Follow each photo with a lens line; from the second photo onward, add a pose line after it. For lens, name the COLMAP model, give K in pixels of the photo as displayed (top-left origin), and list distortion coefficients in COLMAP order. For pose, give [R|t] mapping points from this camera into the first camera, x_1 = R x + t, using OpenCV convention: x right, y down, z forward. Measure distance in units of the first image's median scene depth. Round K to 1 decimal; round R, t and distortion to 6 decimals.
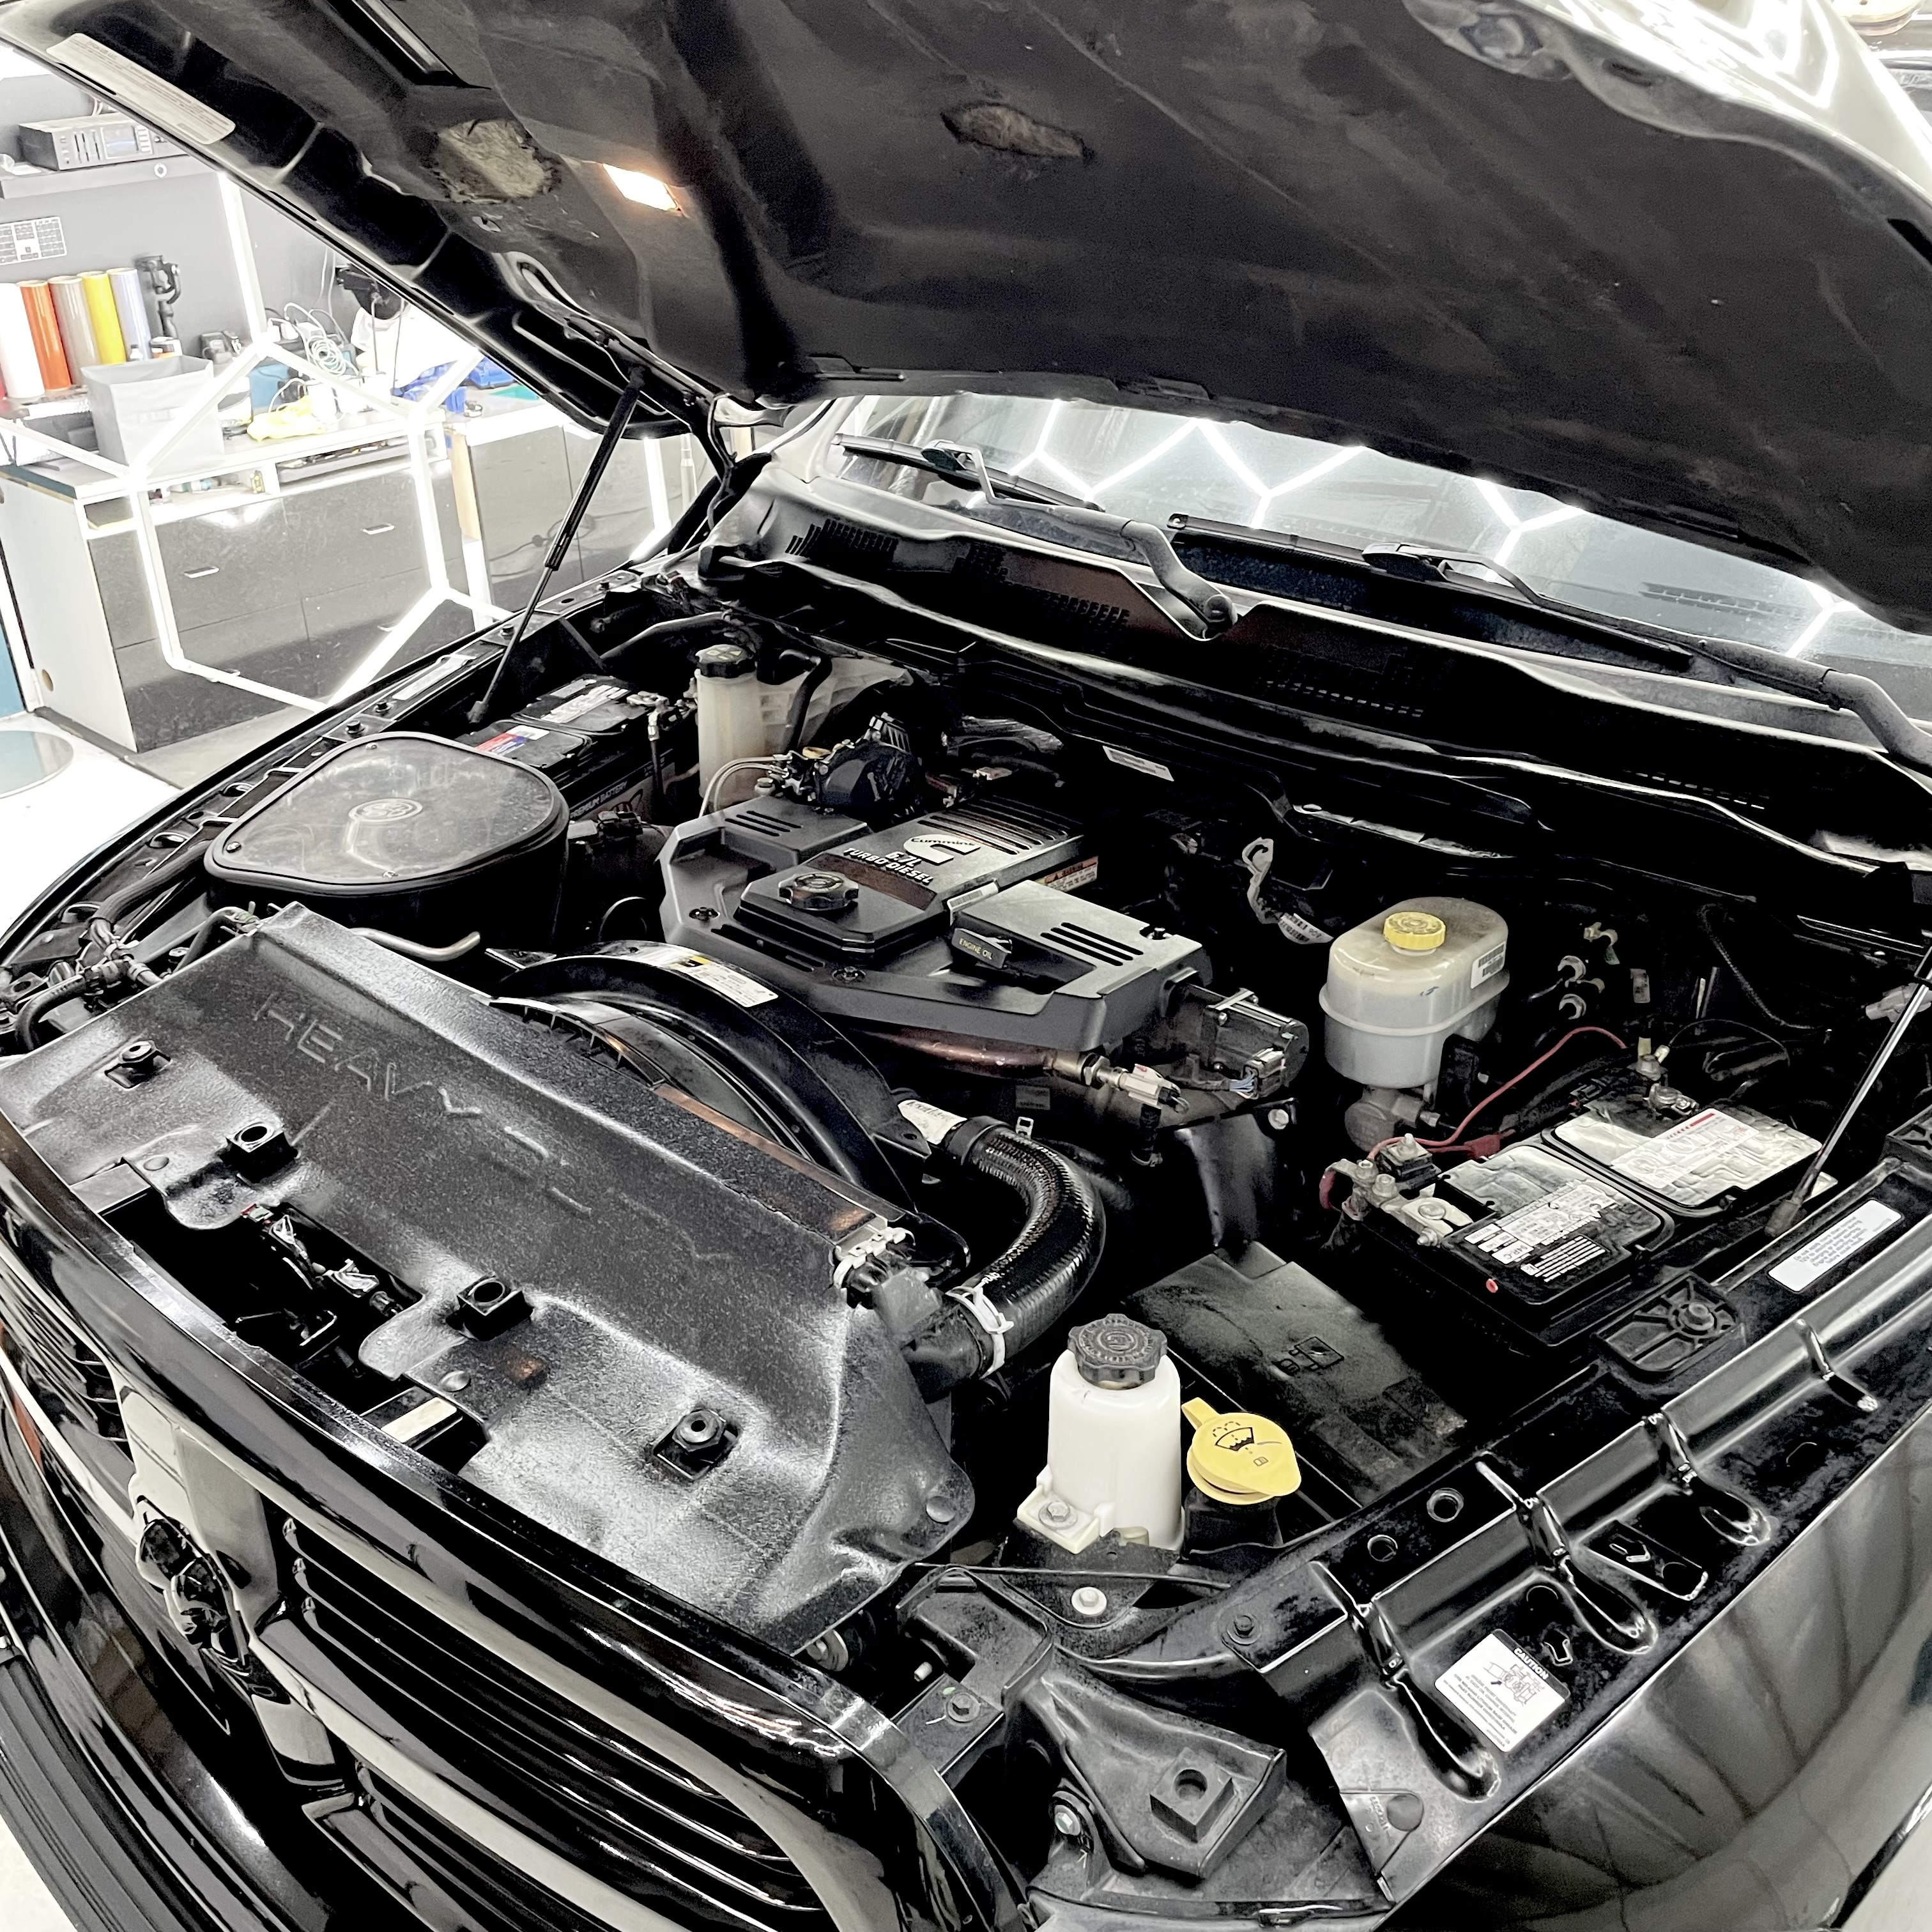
lens RADIAL K [[1976.2, 0, 971.4], [0, 1976.2, 933.6], [0, 0, 1]] dist [0.097096, -0.138815]
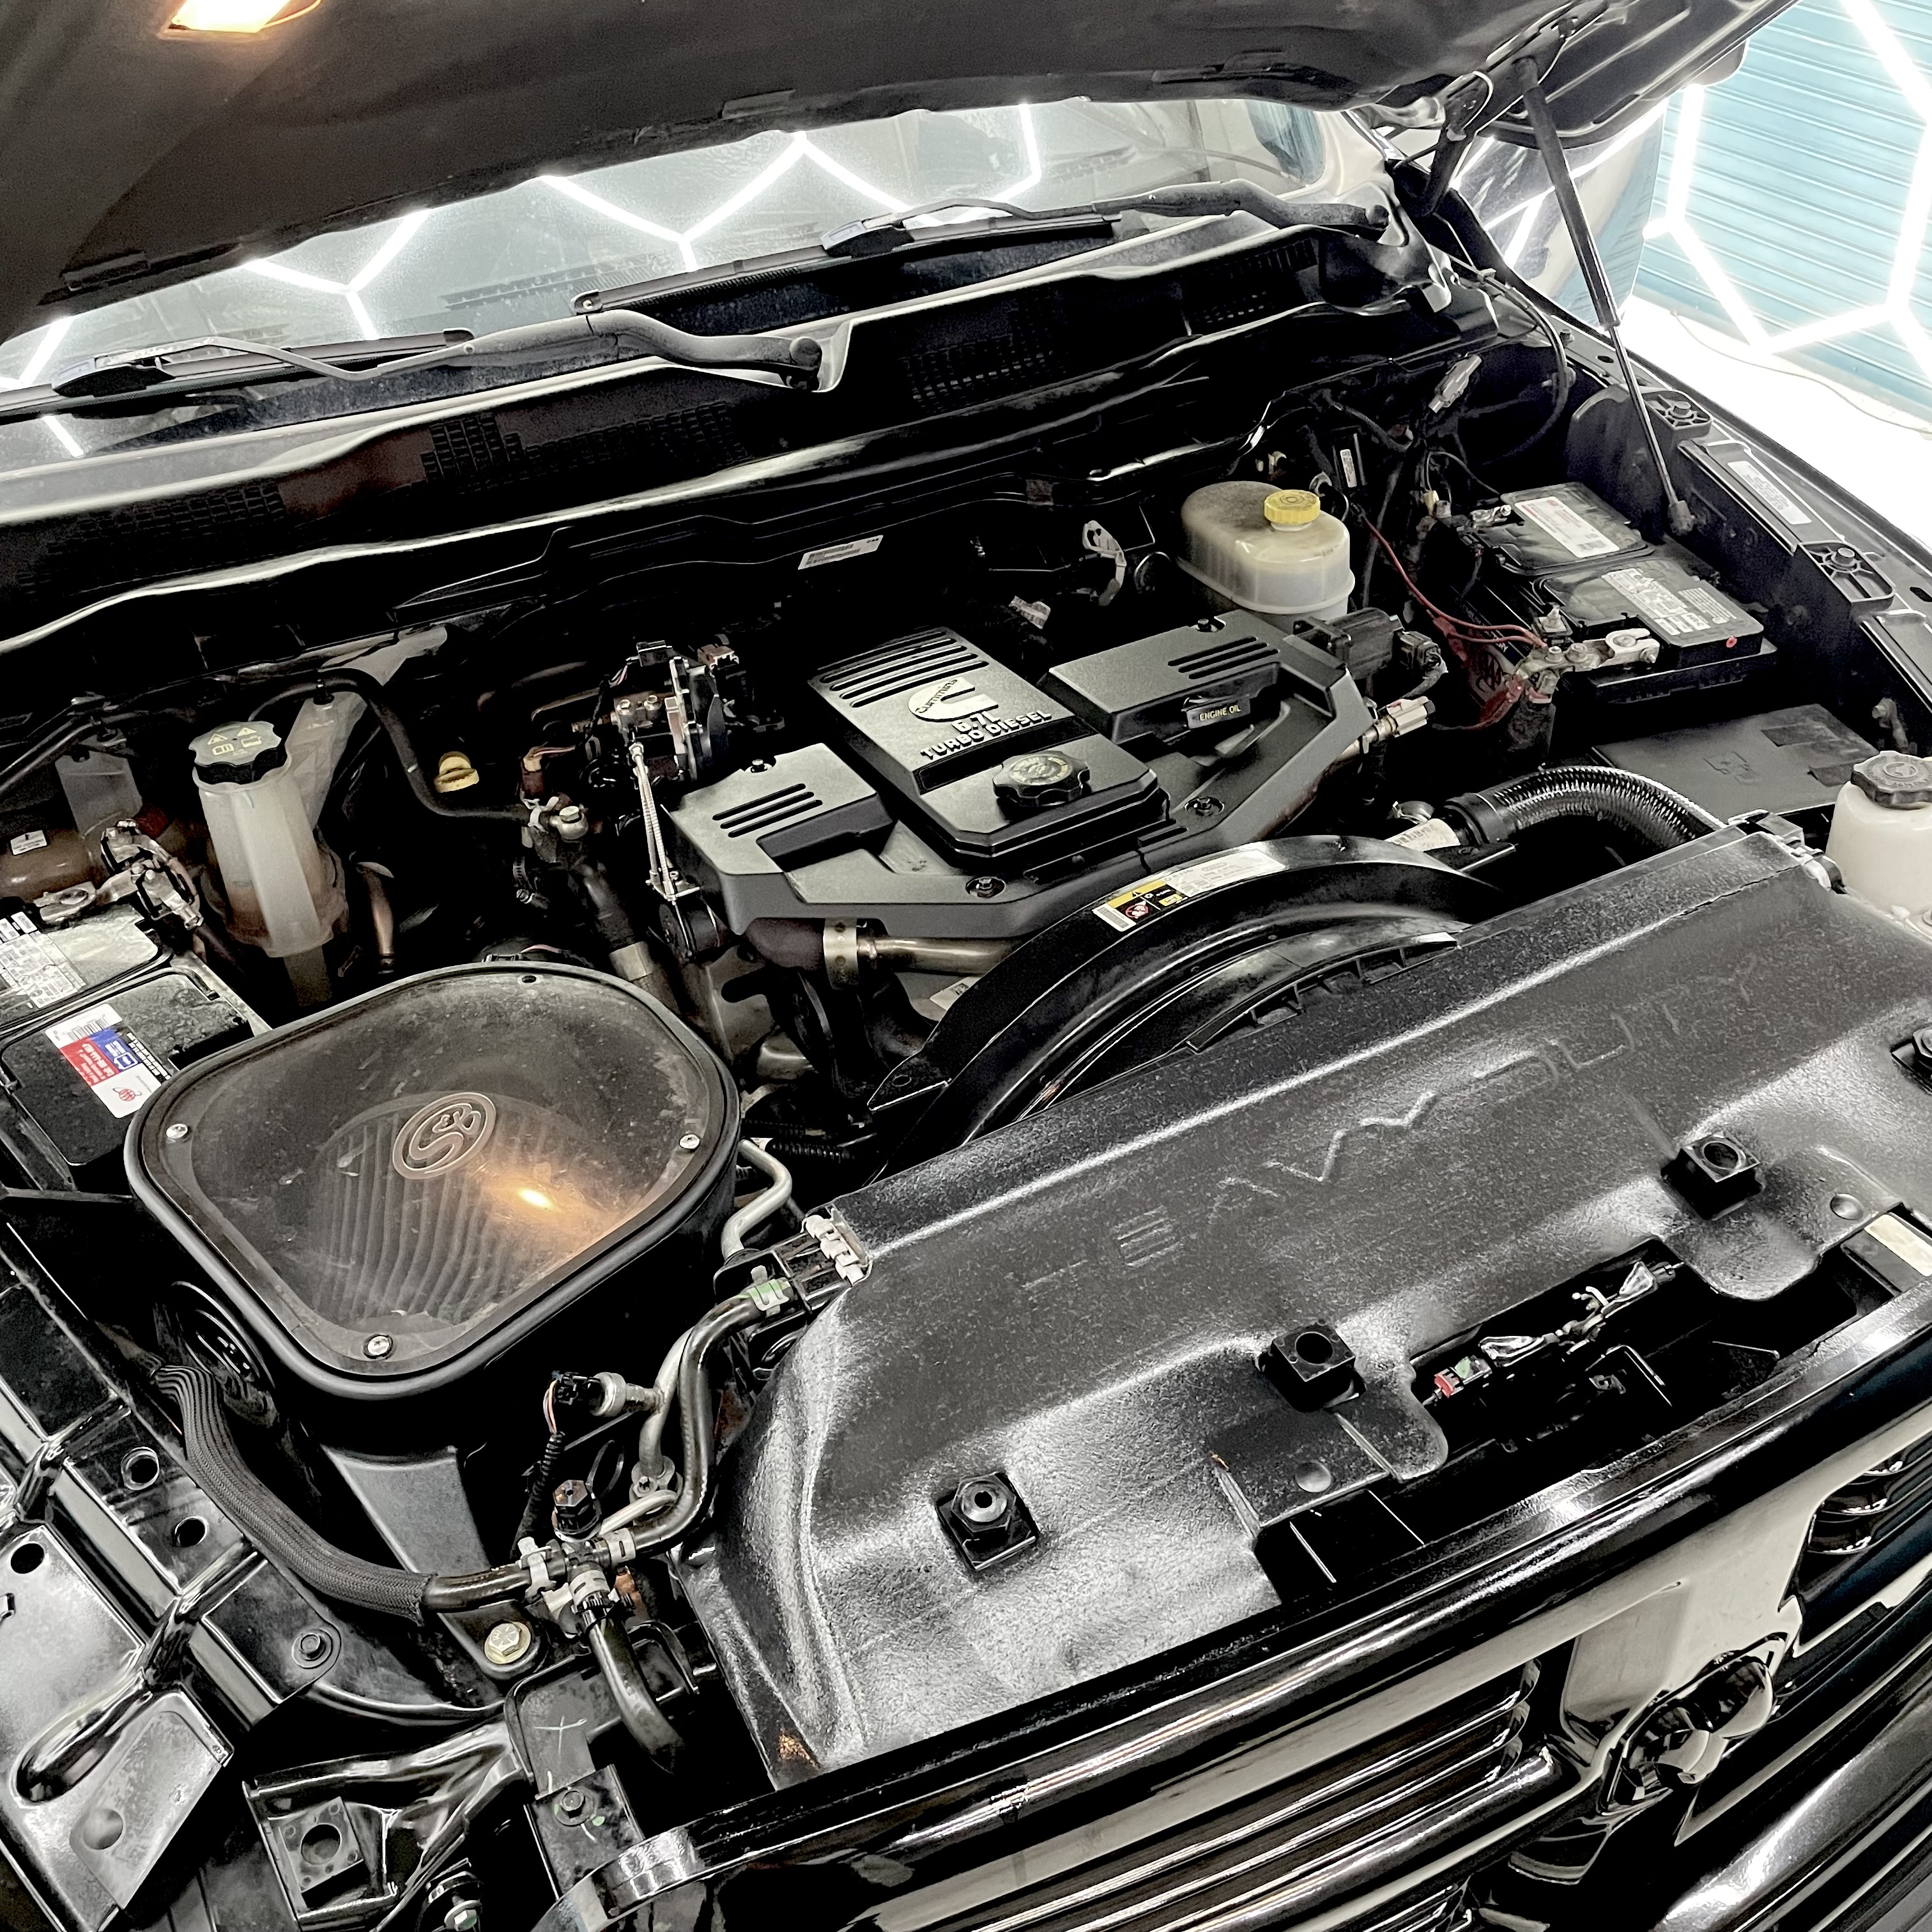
lens RADIAL K [[1976.2, 0, 971.4], [0, 1976.2, 933.6], [0, 0, 1]] dist [0.097096, -0.138815]
pose [[0.334053, -0.567131, 0.752842, -0.712075], [0.461184, 0.794931, 0.394200, -0.296033], [-0.822021, 0.215515, 0.527101, 0.576593]]
